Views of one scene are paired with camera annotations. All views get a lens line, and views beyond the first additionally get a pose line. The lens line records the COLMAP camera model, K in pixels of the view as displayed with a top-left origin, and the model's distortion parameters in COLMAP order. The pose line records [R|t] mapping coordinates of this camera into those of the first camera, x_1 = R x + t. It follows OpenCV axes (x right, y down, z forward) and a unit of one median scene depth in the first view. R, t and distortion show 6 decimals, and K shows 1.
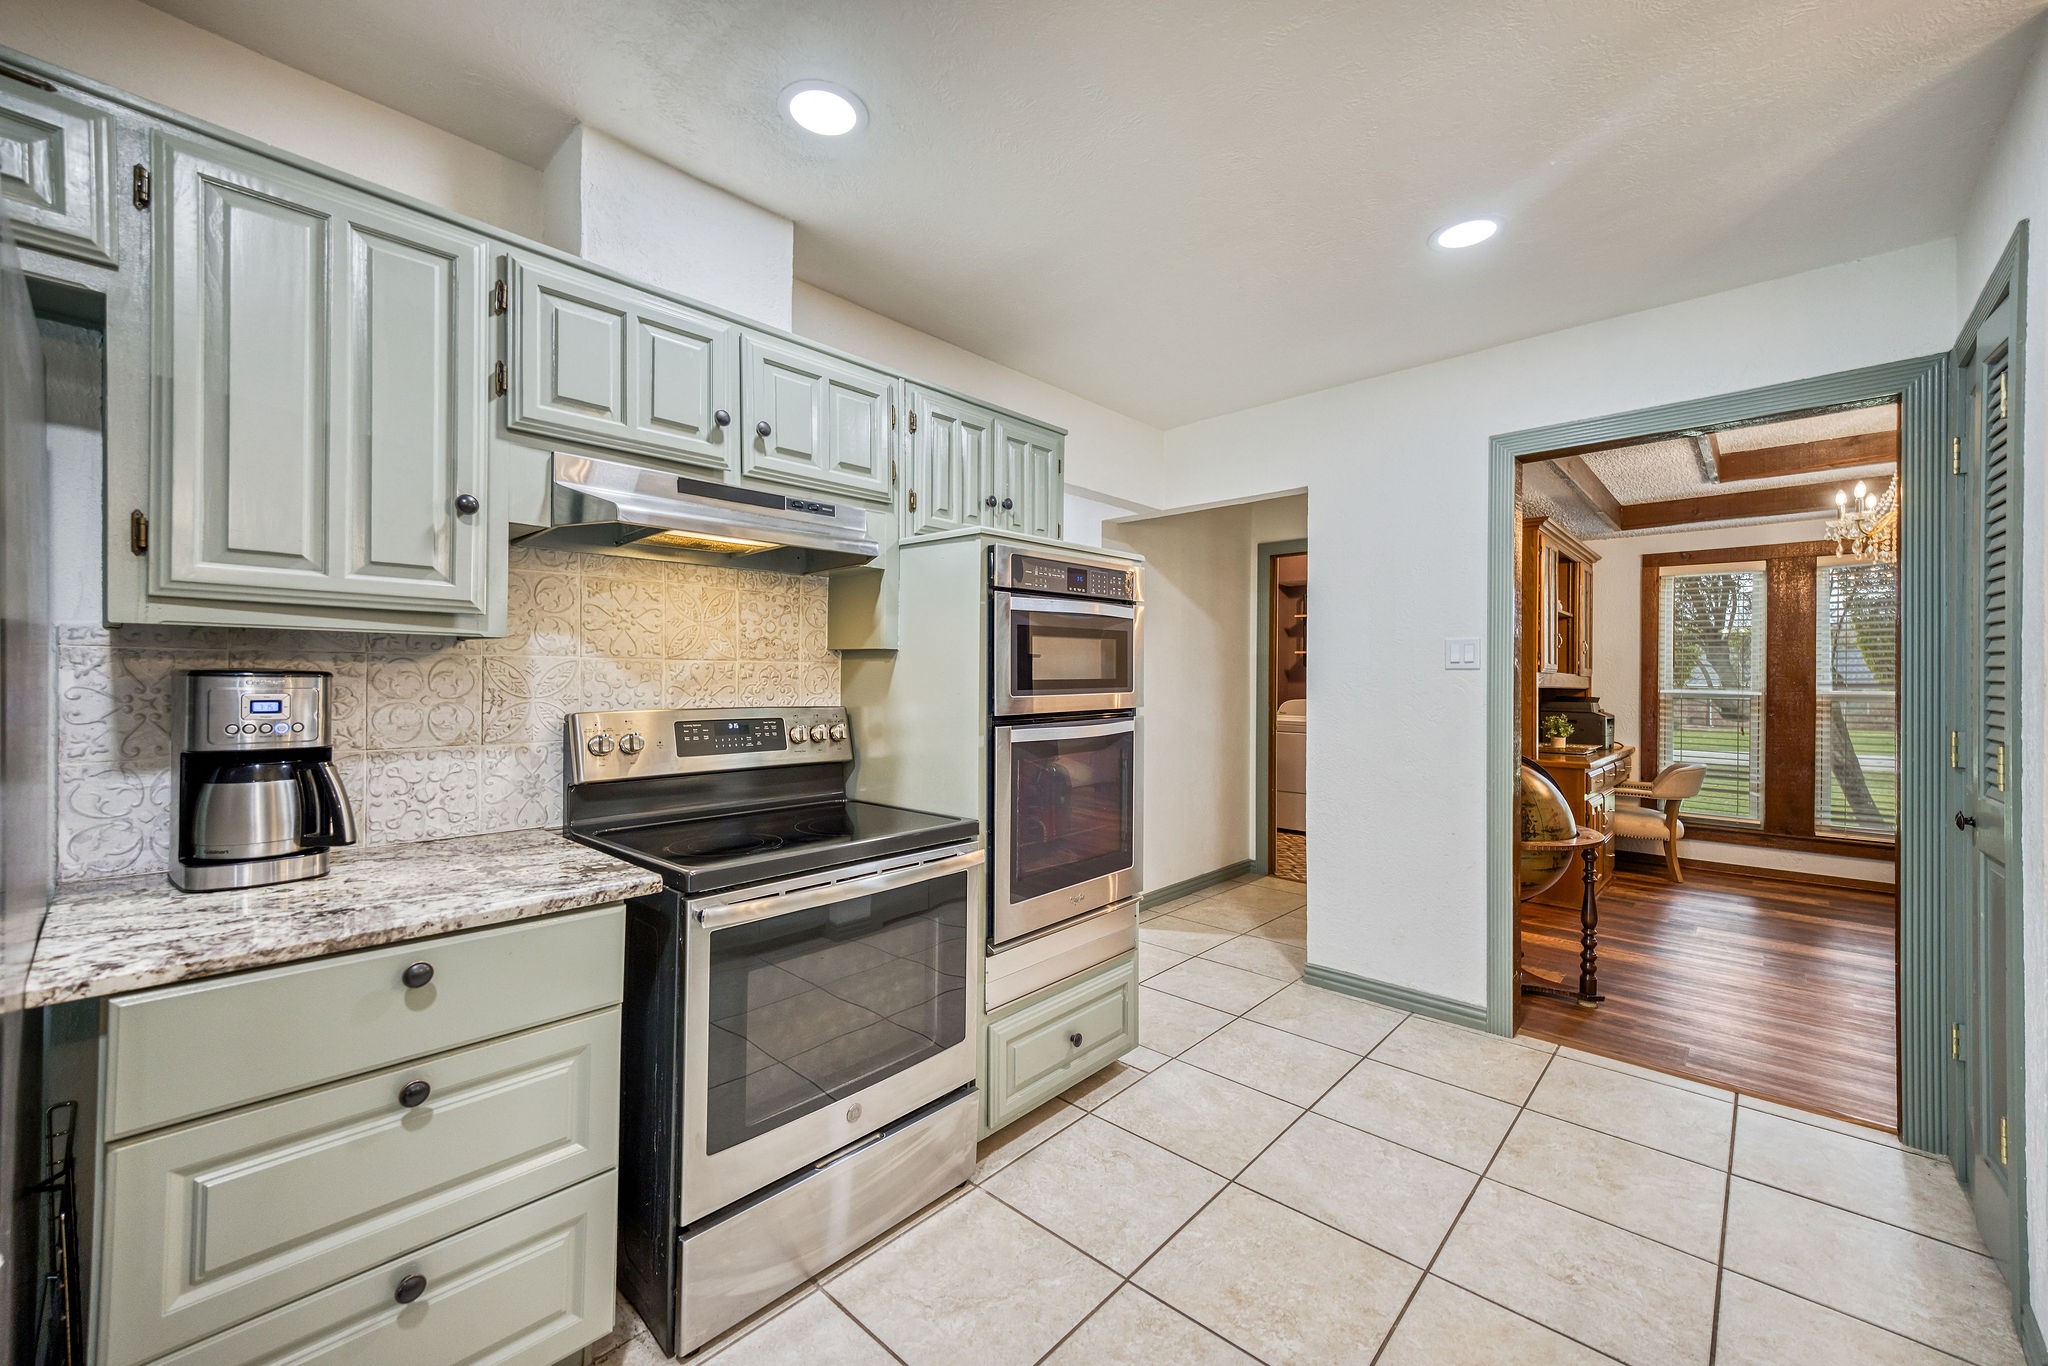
lens RADIAL K [[816.0, 0, 1021.0], [0, 816.0, 675.6], [0, 0, 1]] dist [0.014266, -0.000042]
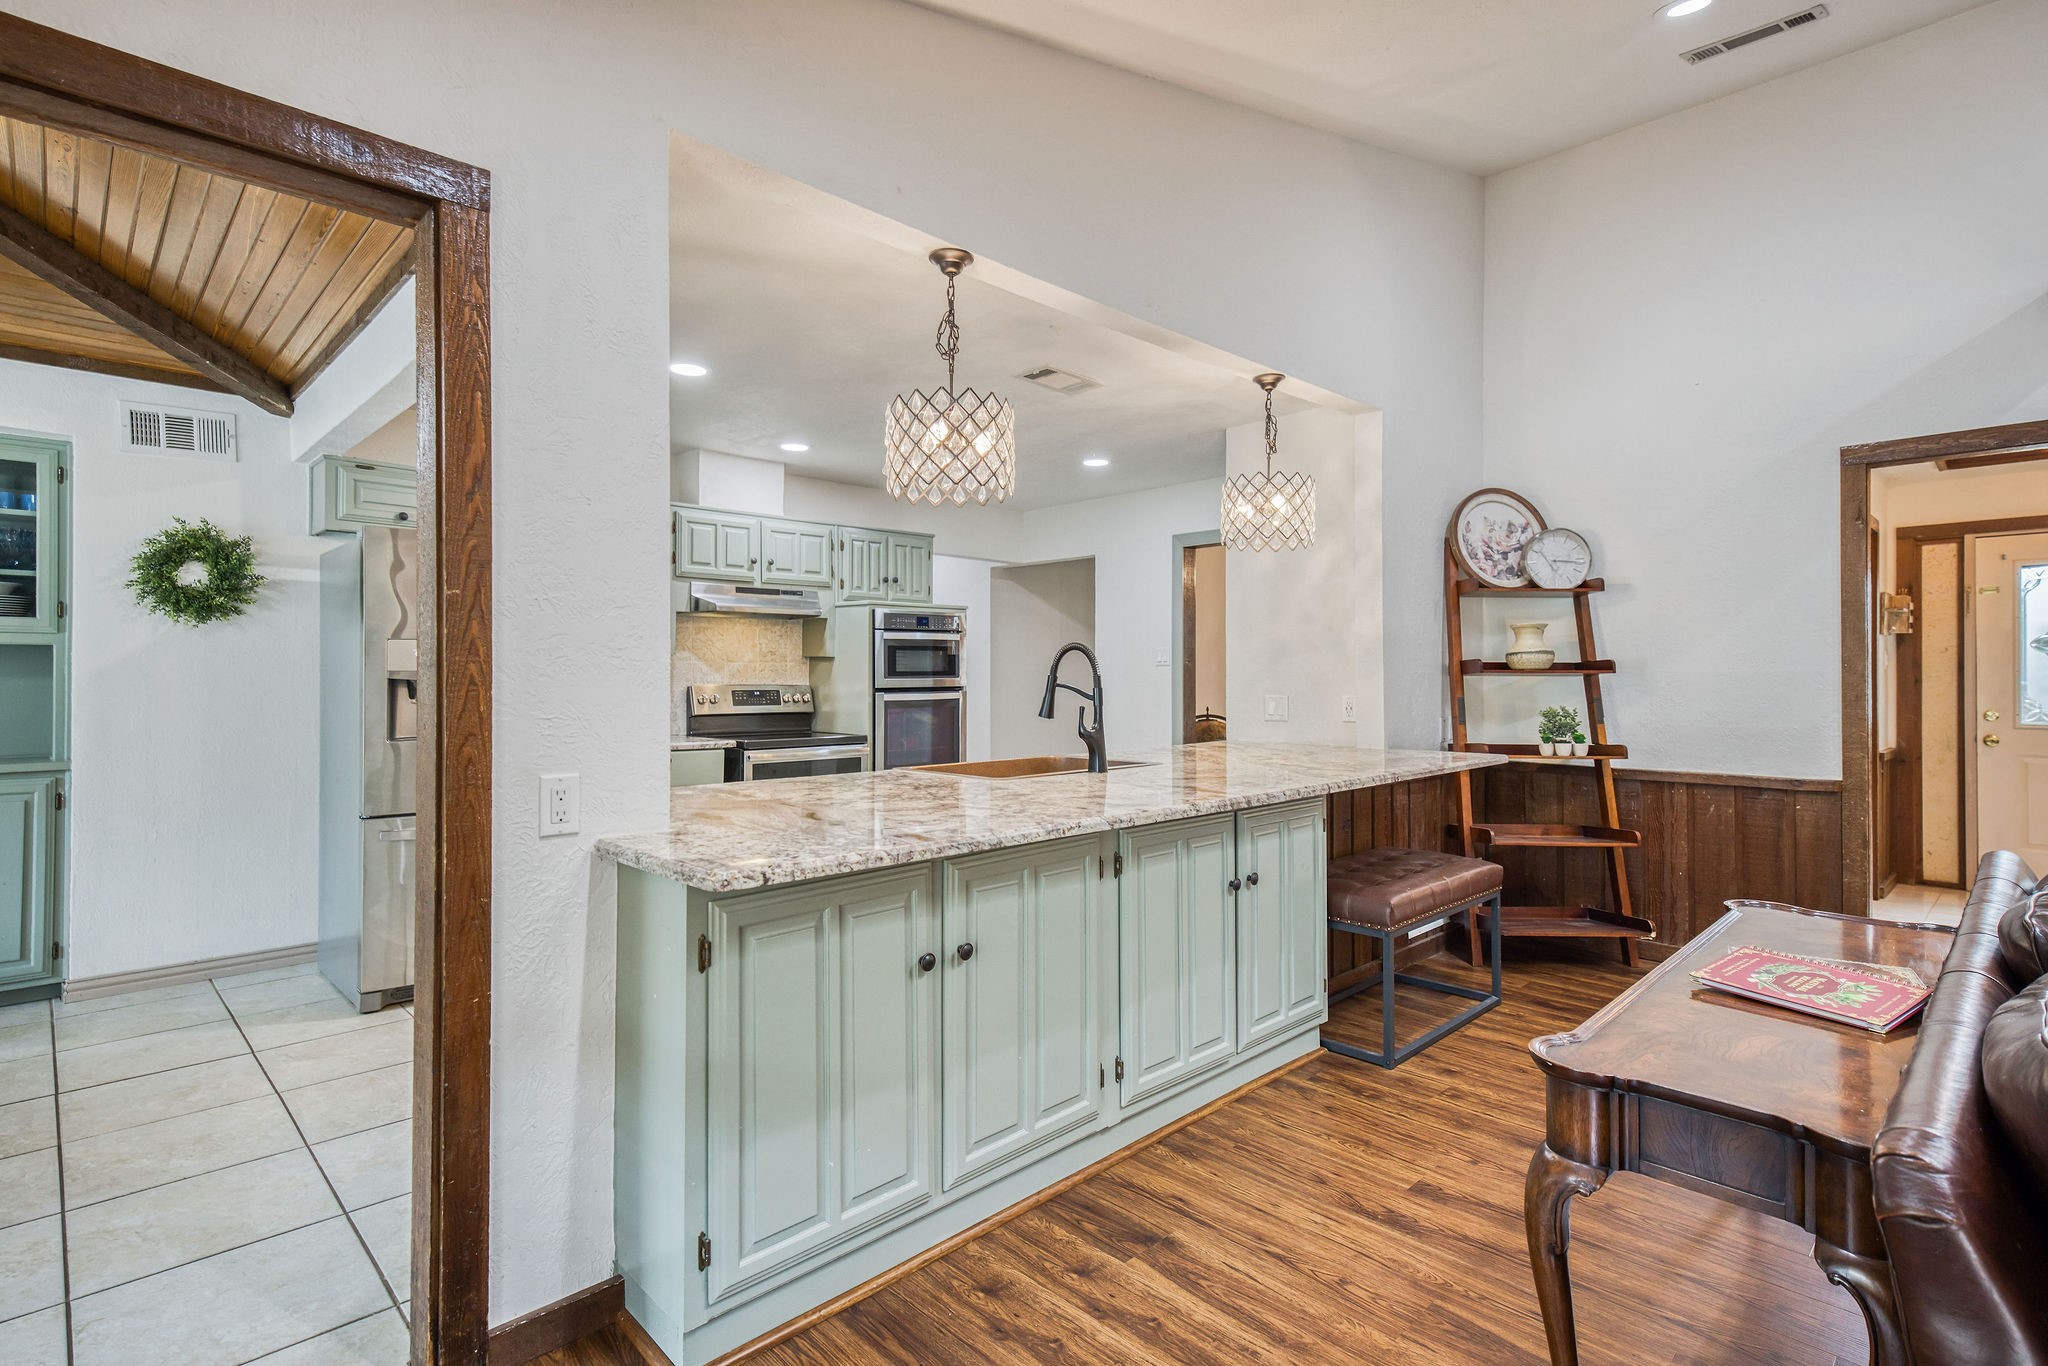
lens RADIAL K [[1004.9, 0, 1023.6], [0, 1004.9, 671.5], [0, 0, 1]] dist [0.015136, -0.001037]
pose [[0.998742, -0.003347, -0.050028, 0.461918], [0.003186, 0.999990, -0.003291, 0.015138], [0.050039, 0.003127, 0.998742, -1.541413]]
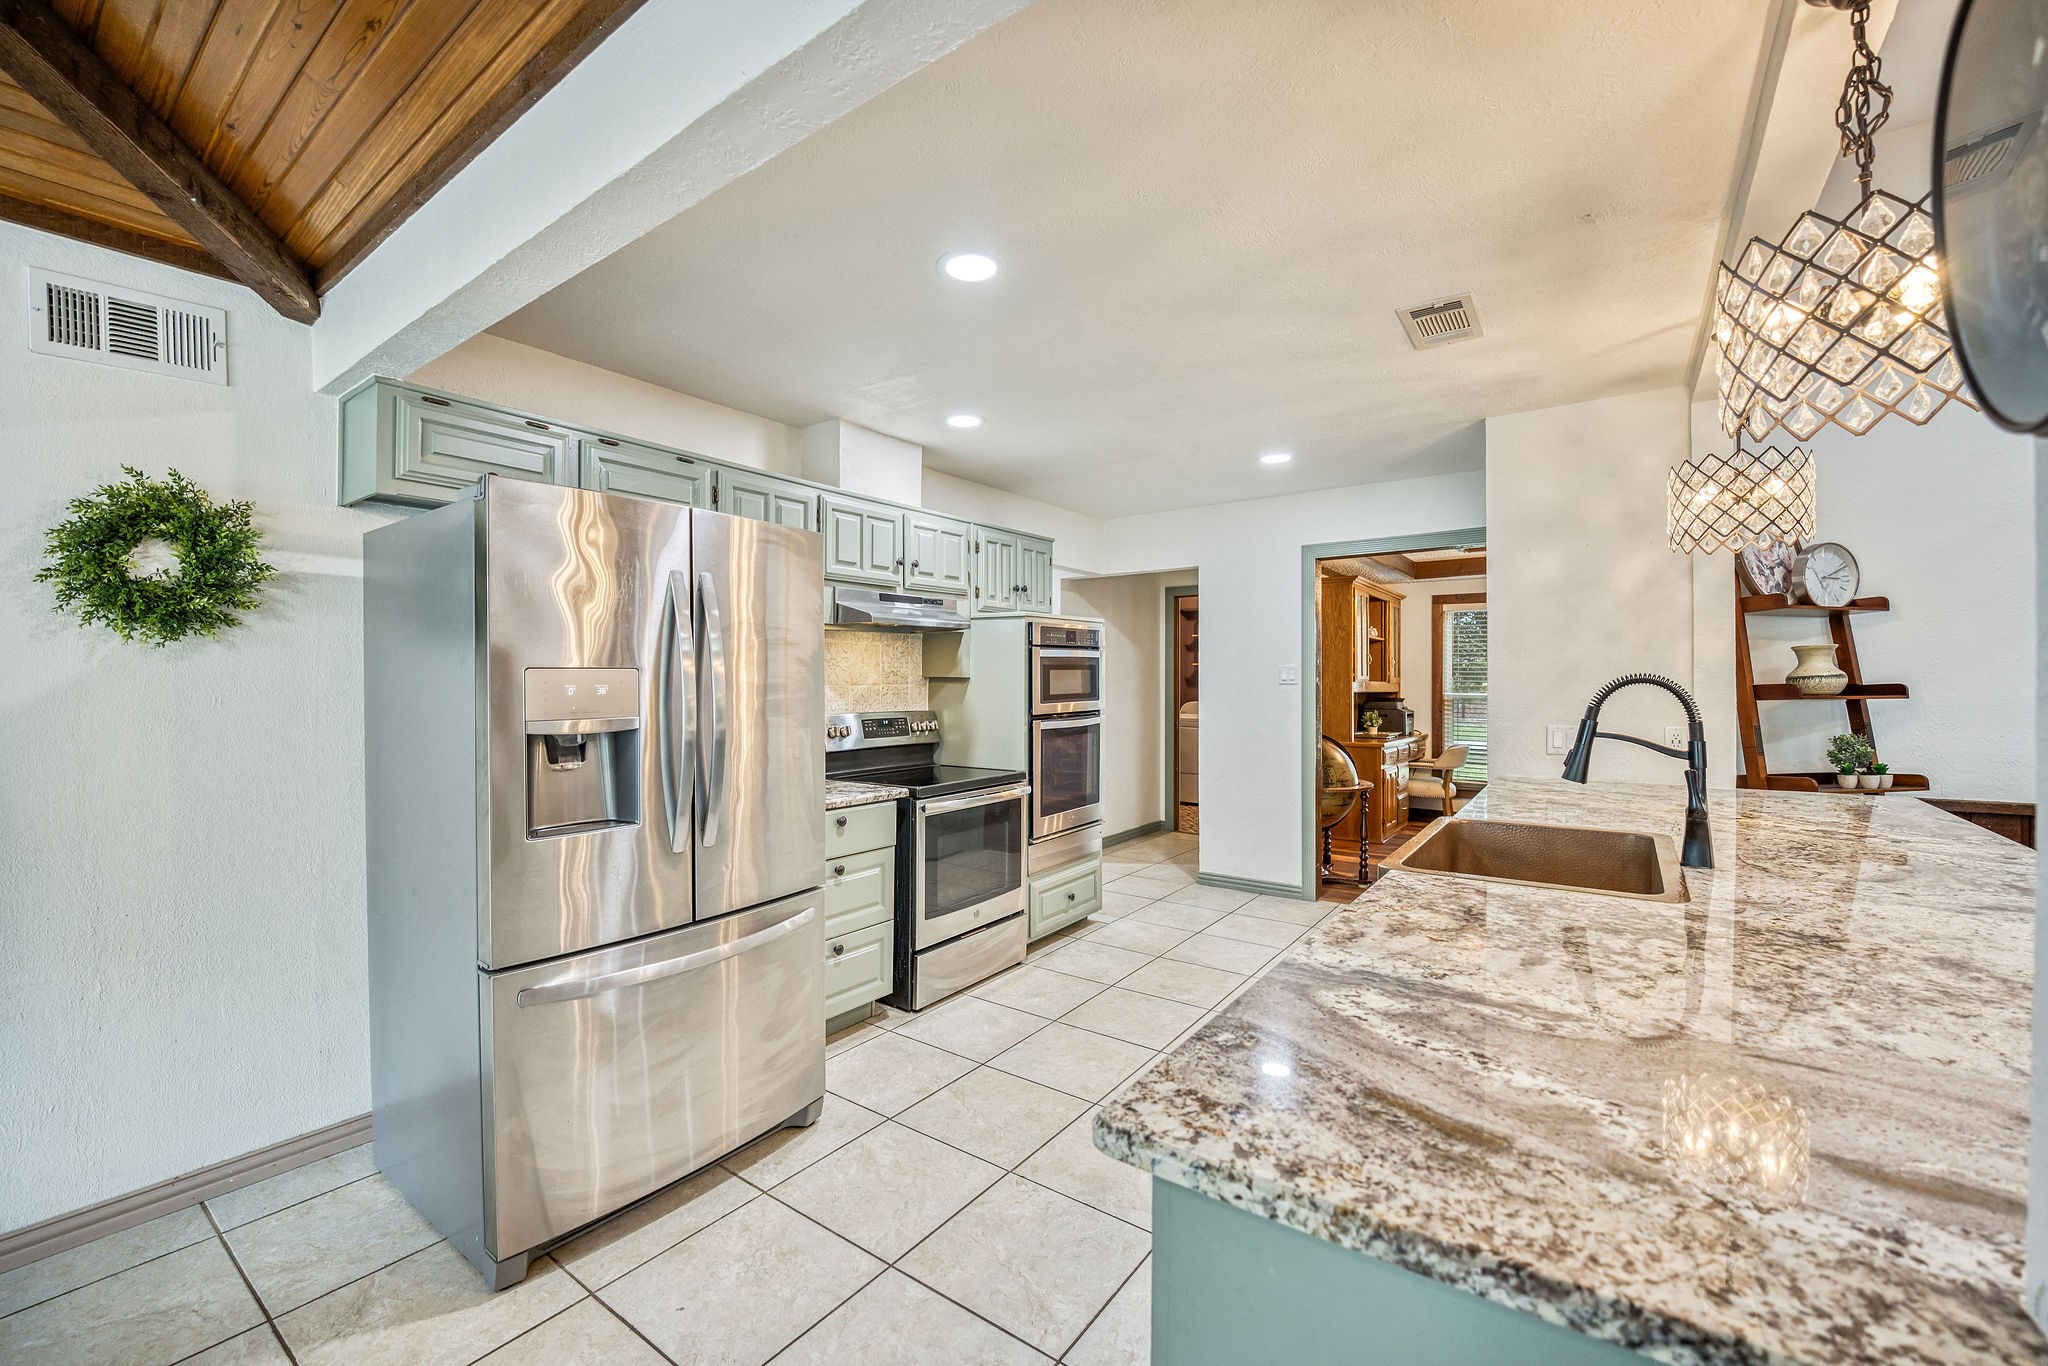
lens RADIAL K [[837.8, 0, 1019.0], [0, 837.8, 685.0], [0, 0, 1]] dist [-0.024797, 0.000269]
pose [[0.993106, -0.008166, 0.116934, -0.264930], [0.007155, 0.999933, 0.009065, -0.032950], [-0.117000, -0.008166, 0.993098, -0.815067]]
